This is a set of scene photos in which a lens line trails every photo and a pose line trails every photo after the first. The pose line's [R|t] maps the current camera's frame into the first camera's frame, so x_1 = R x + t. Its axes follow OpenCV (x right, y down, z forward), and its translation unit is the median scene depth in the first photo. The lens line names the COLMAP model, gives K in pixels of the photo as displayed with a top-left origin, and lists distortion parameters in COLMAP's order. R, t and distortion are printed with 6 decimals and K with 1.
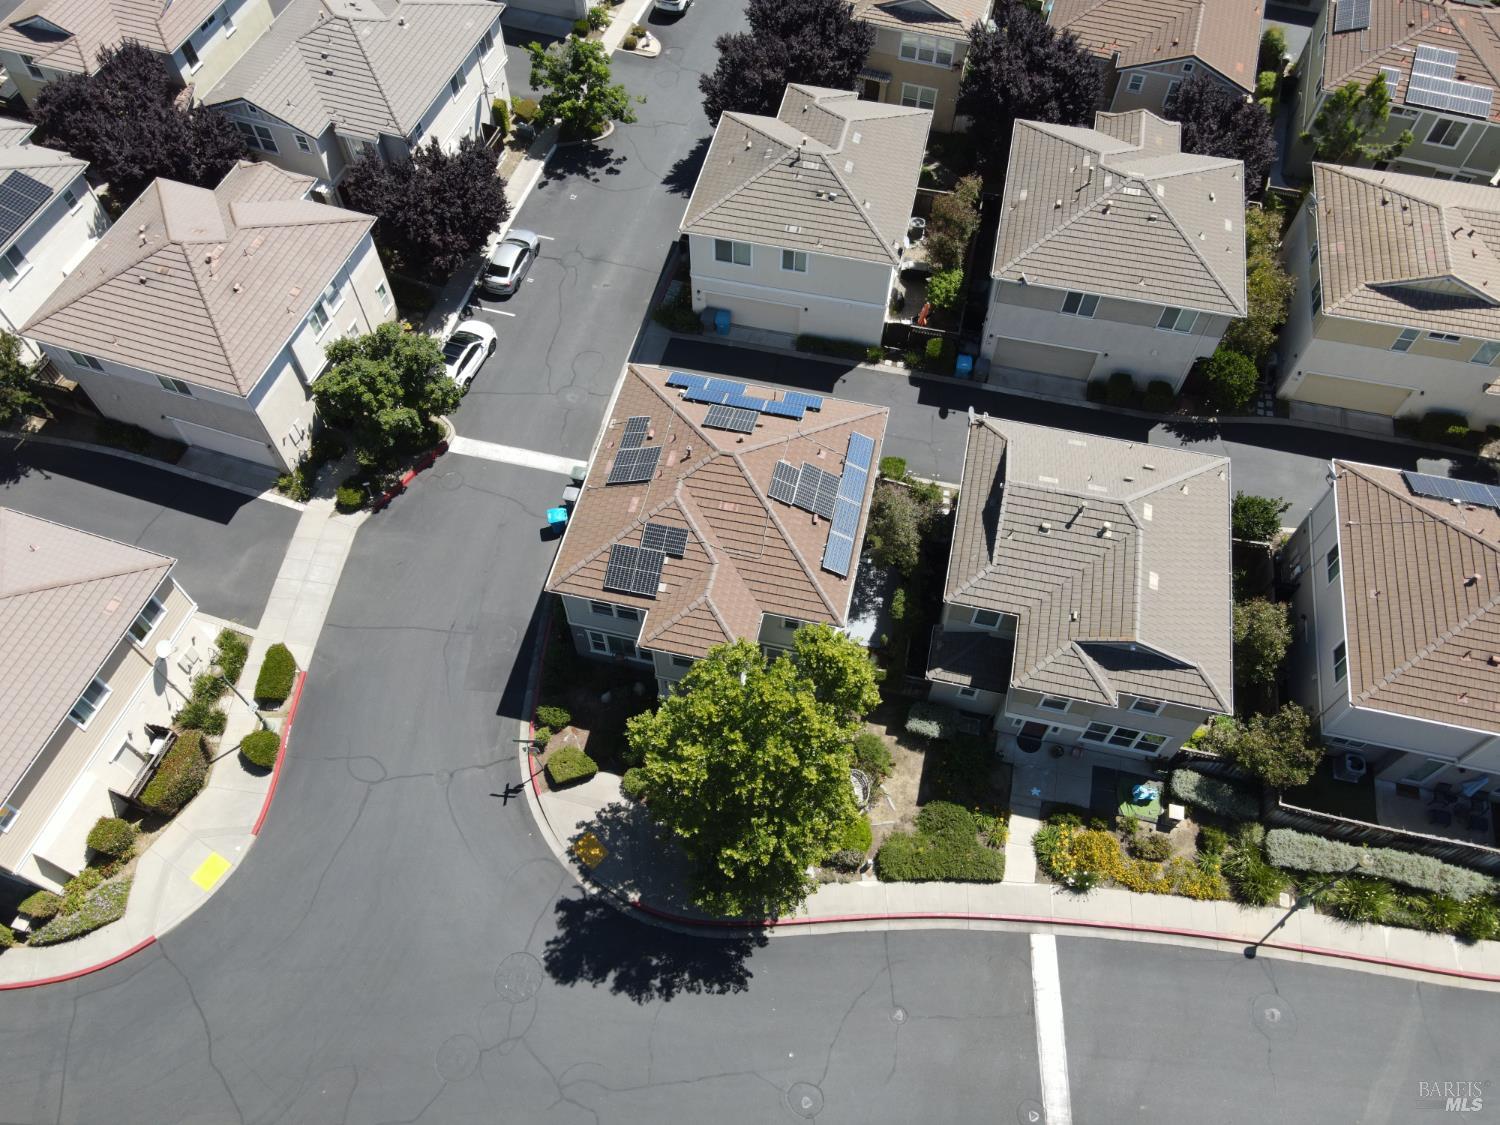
lens RADIAL K [[1143.4, 0, 750.0], [0, 1143.4, 562.5], [0, 0, 1]] dist [0.040531, -0.000969]
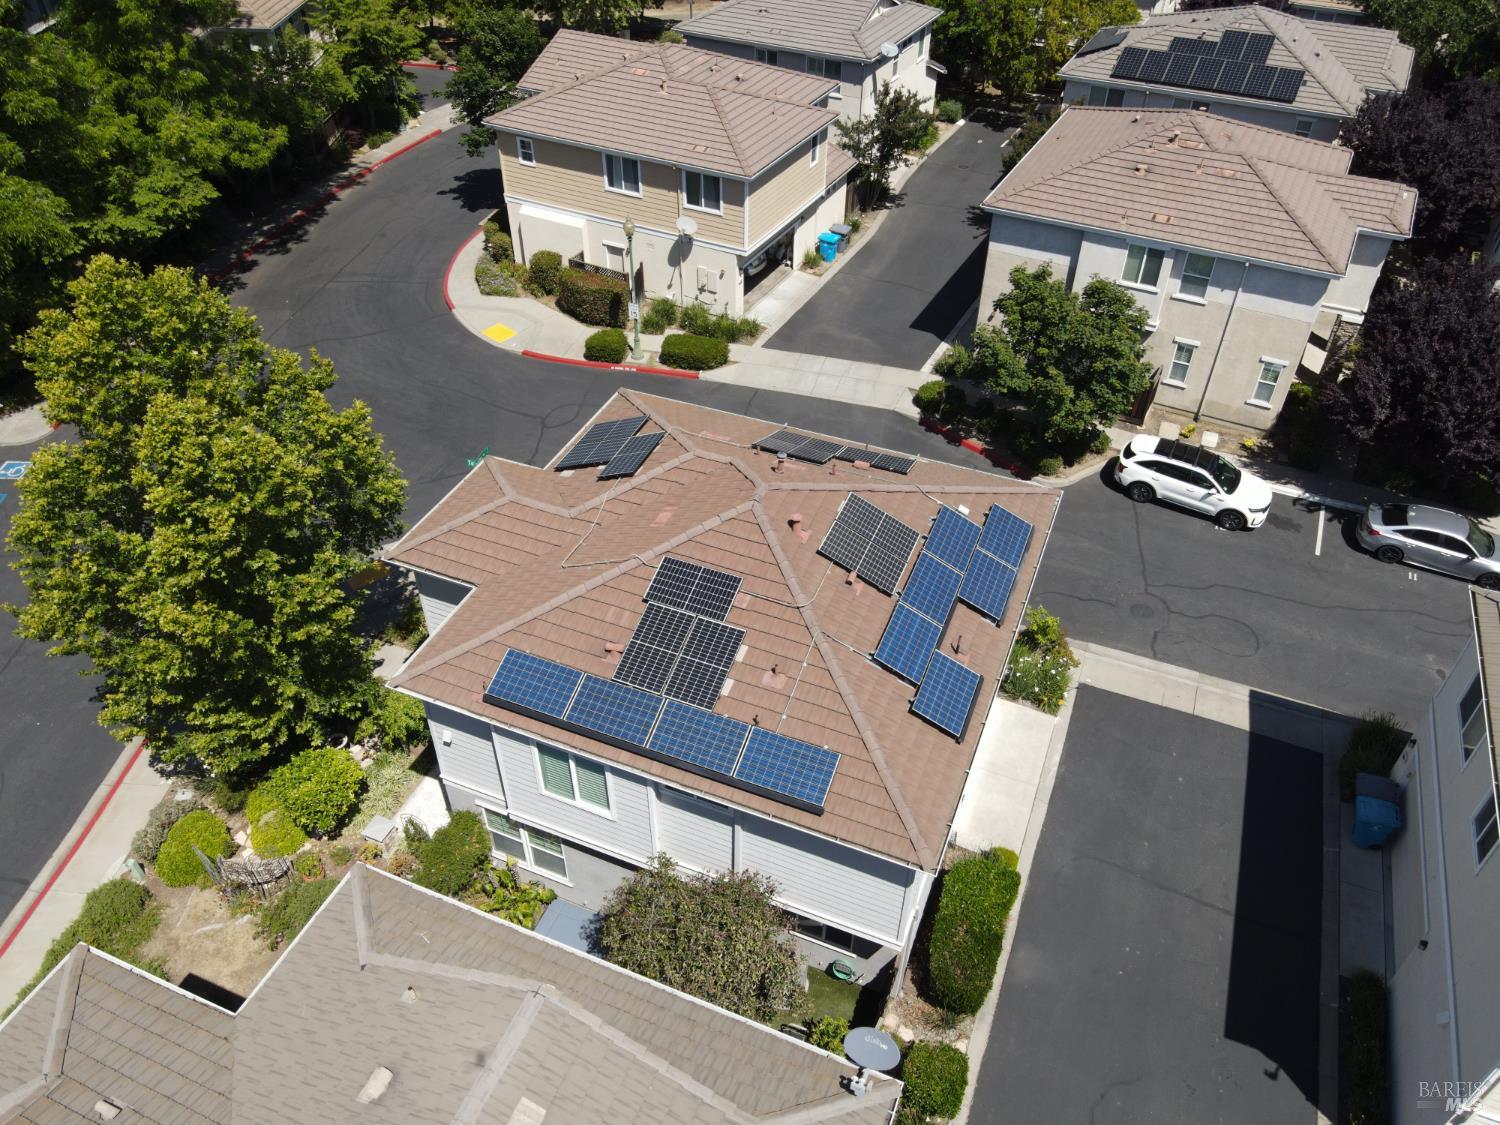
lens RADIAL K [[1143.4, 0, 750.0], [0, 1143.4, 562.5], [0, 0, 1]] dist [0.040531, -0.000969]
pose [[-0.158443, 0.657629, -0.736491, 0.337418], [-0.837627, 0.305396, 0.452895, -0.280805], [0.522758, 0.688664, 0.502460, 0.643968]]
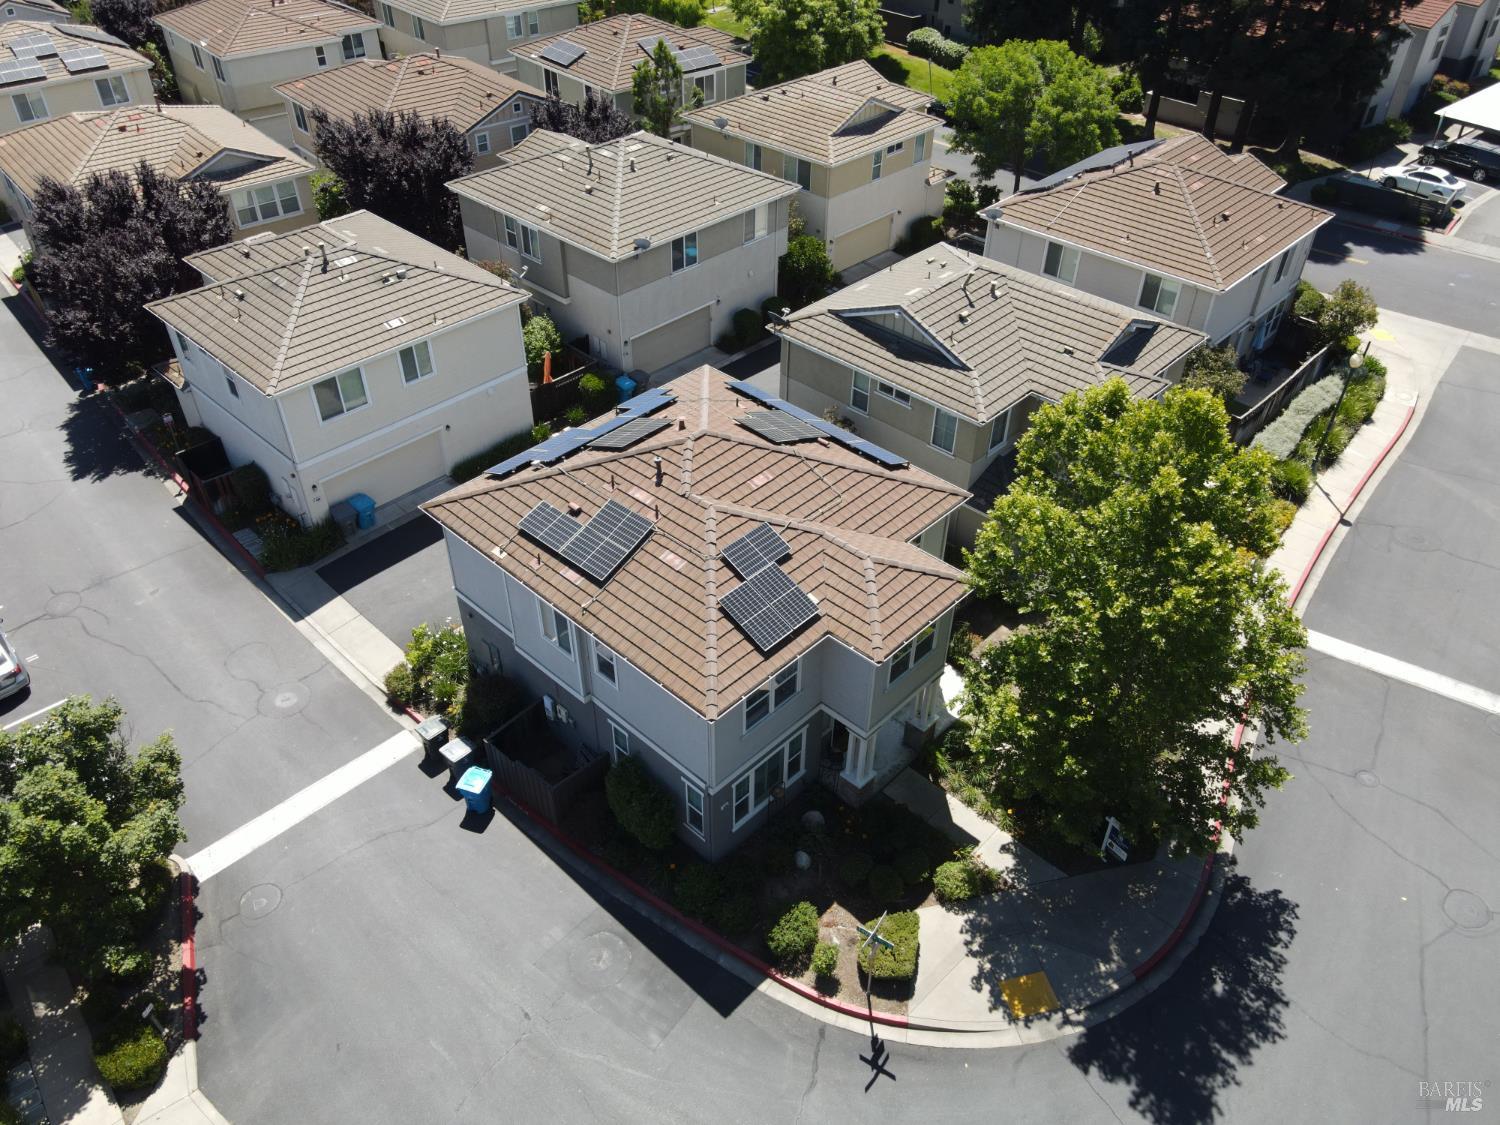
lens RADIAL K [[1110.8, 0, 750.0], [0, 1110.8, 562.5], [0, 0, 1]] dist [-0.000370, 0.059757]
pose [[0.523629, -0.544451, 0.655275, -0.425764], [0.716498, 0.697554, 0.007028, -0.019837], [-0.460916, 0.465823, 0.755358, 0.437157]]
